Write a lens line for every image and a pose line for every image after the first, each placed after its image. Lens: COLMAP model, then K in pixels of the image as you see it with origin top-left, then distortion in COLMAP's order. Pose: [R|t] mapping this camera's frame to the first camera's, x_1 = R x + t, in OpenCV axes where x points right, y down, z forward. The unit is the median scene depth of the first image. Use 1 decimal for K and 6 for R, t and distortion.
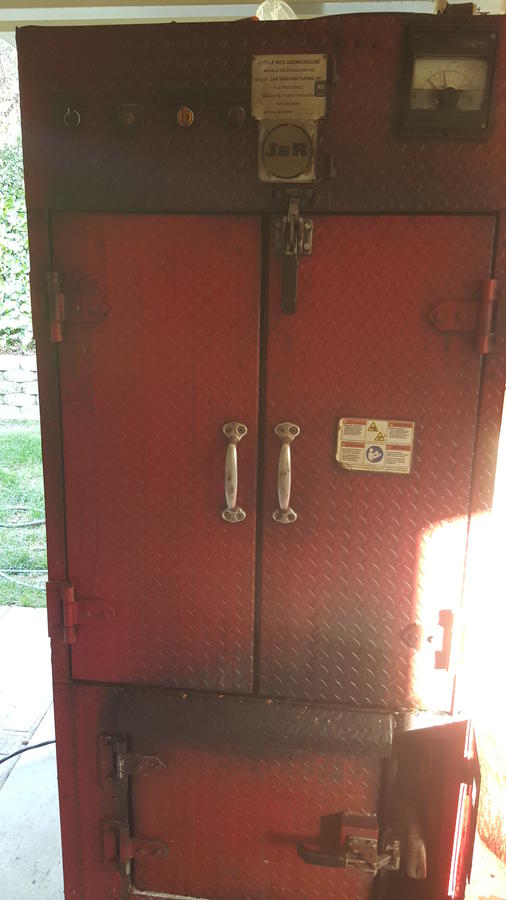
lens RADIAL K [[687.3, 0, 255.2], [0, 687.3, 453.5], [0, 0, 1]] dist [-0.029417, -0.026084]
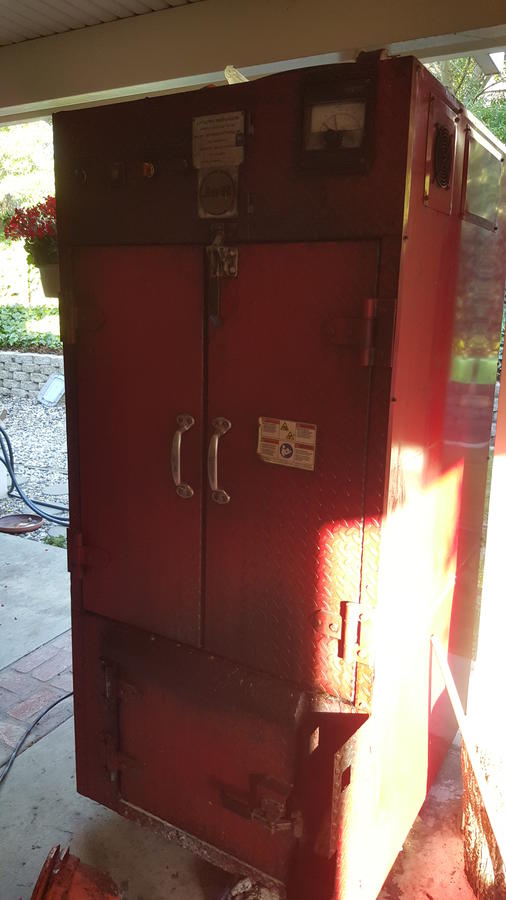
lens RADIAL K [[687.3, 0, 252.5], [0, 687.3, 446.0], [0, 0, 1]] dist [-0.029417, -0.026084]
pose [[0.911725, 0.091949, -0.400379, 0.581407], [-0.104418, 0.994489, -0.009385, 0.009710], [0.397310, 0.050363, 0.916302, -0.062760]]
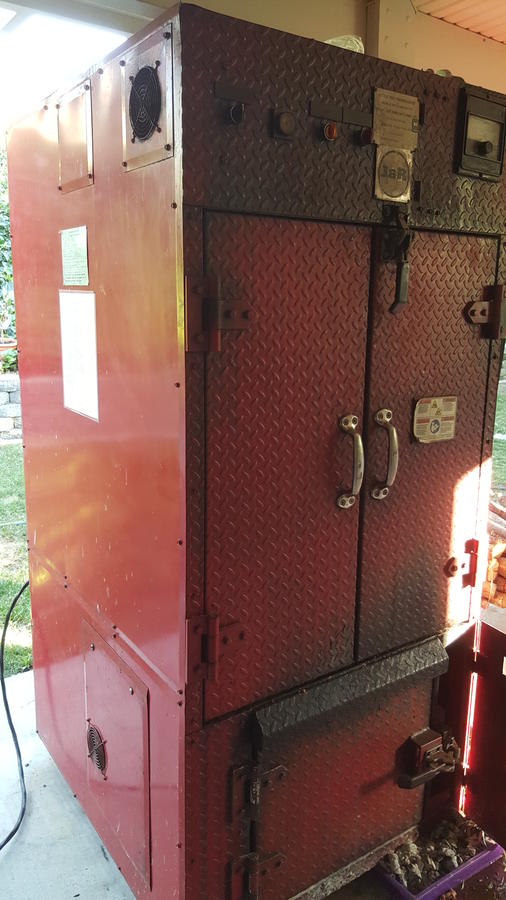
lens RADIAL K [[687.3, 0, 250.7], [0, 687.3, 450.2], [0, 0, 1]] dist [-0.029417, -0.026084]
pose [[0.750416, -0.150318, 0.643646, -0.877476], [0.162460, 0.985870, 0.040832, -0.061256], [-0.640689, 0.073926, 0.764233, 0.278470]]
